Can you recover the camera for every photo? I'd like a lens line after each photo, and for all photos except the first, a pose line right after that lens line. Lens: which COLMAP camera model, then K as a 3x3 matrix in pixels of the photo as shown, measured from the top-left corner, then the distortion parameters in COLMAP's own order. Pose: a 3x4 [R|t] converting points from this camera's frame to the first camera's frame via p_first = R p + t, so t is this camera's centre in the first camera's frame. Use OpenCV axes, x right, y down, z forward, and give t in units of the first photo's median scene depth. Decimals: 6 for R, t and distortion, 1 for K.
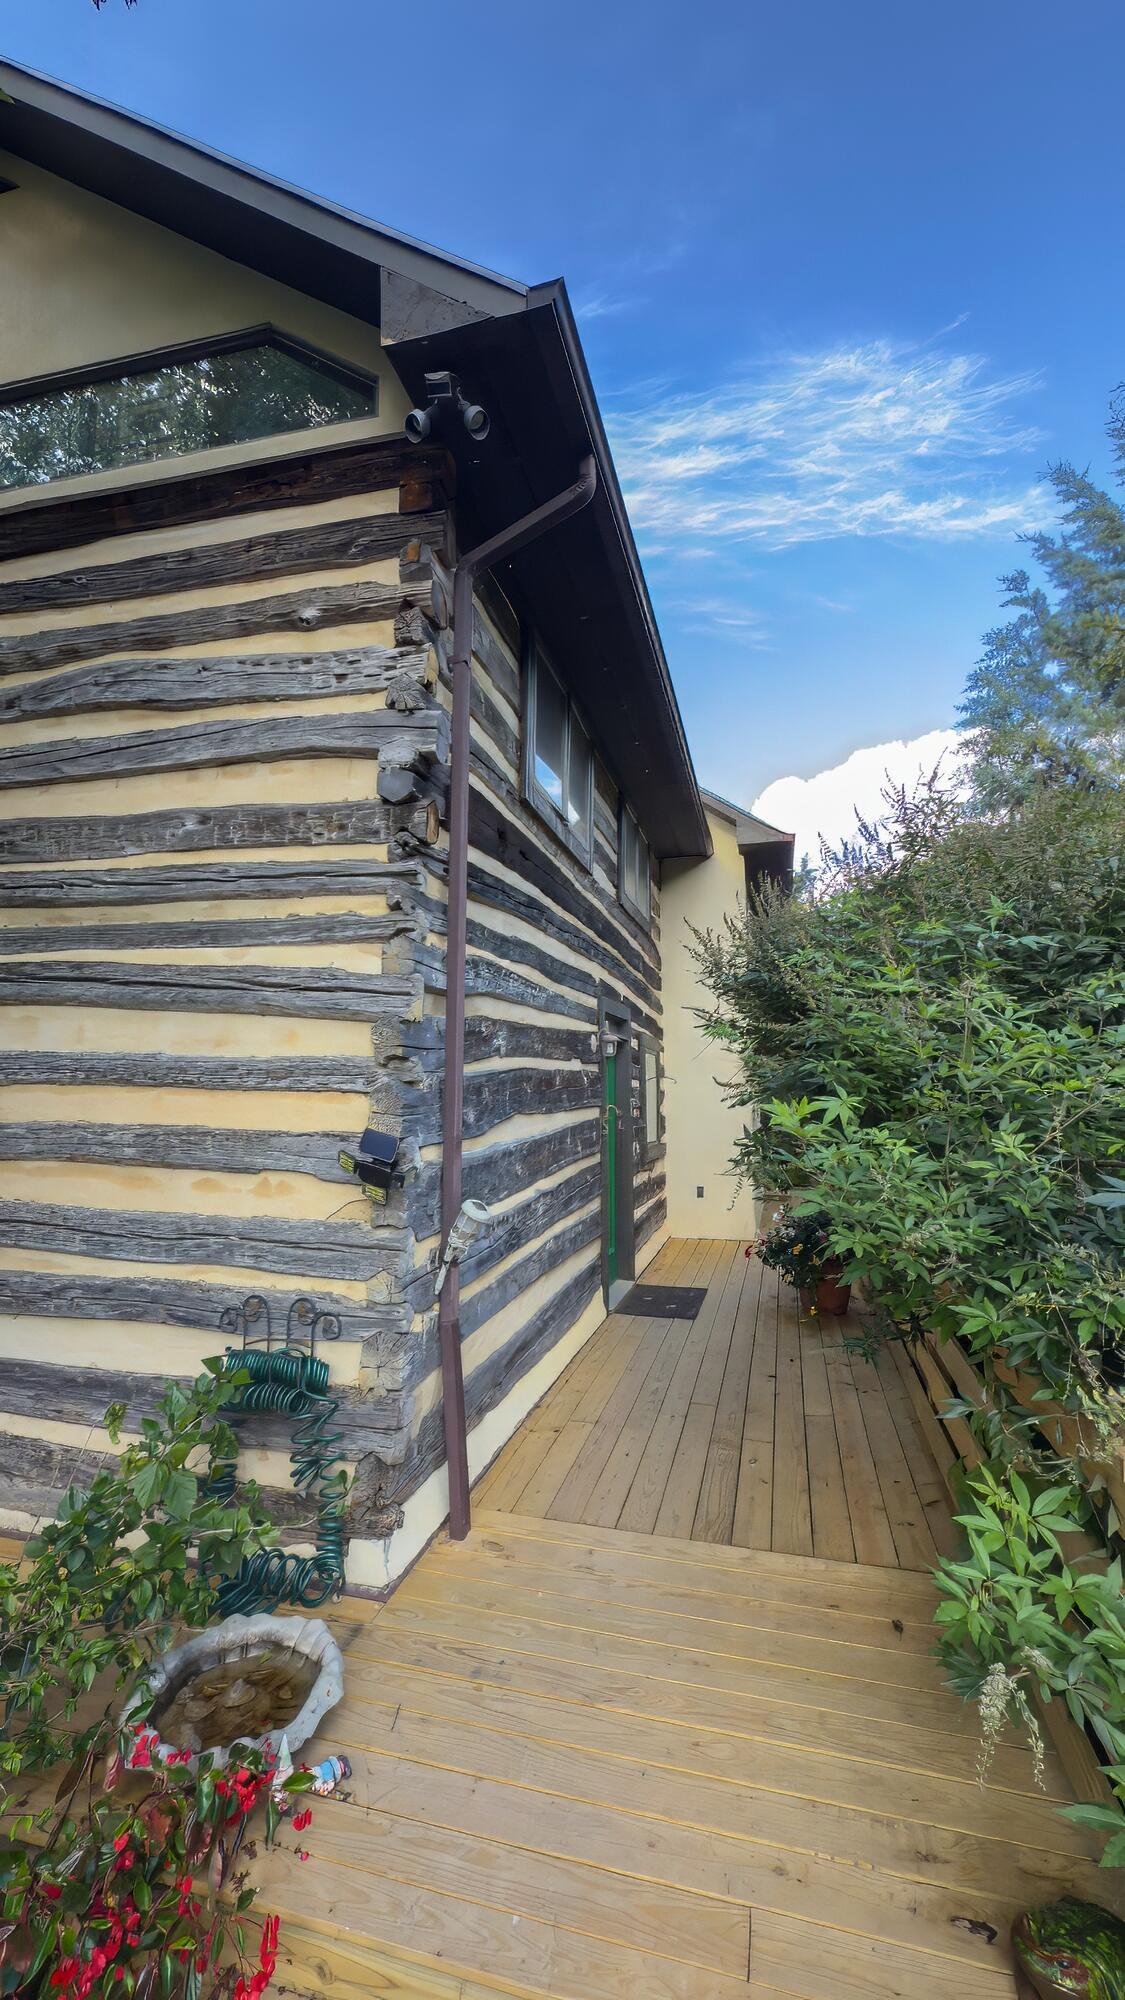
lens RADIAL K [[797.2, 0, 560.0], [0, 797.2, 992.8], [0, 0, 1]] dist [-0.000212, -0.000040]
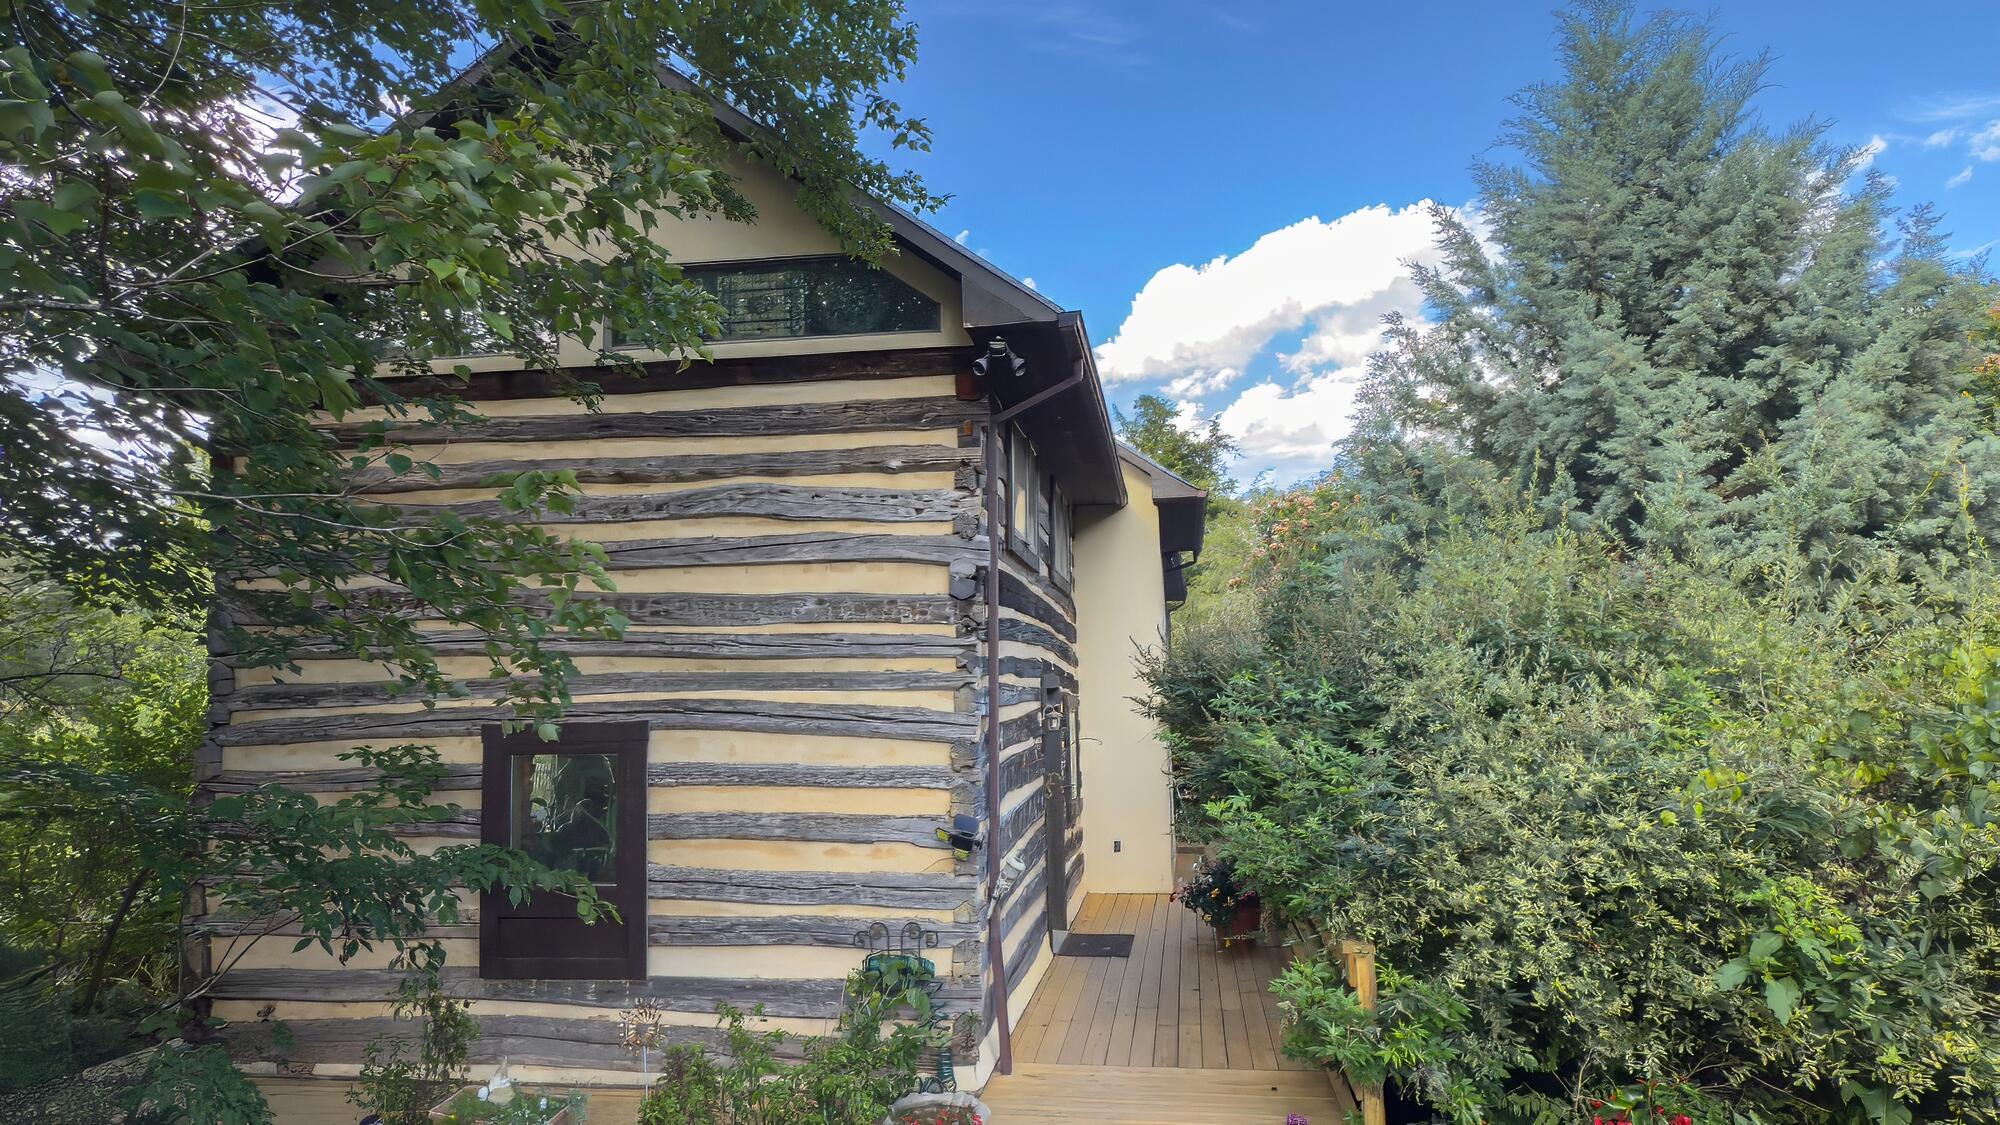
lens RADIAL K [[1099.1, 0, 1004.0], [0, 1099.1, 567.0], [0, 0, 1]] dist [0.004447, -0.002945]
pose [[0.994161, -0.002793, 0.107870, -0.337284], [0.003563, 0.999970, -0.006946, -0.272318], [-0.107848, 0.007290, 0.994141, -1.065050]]
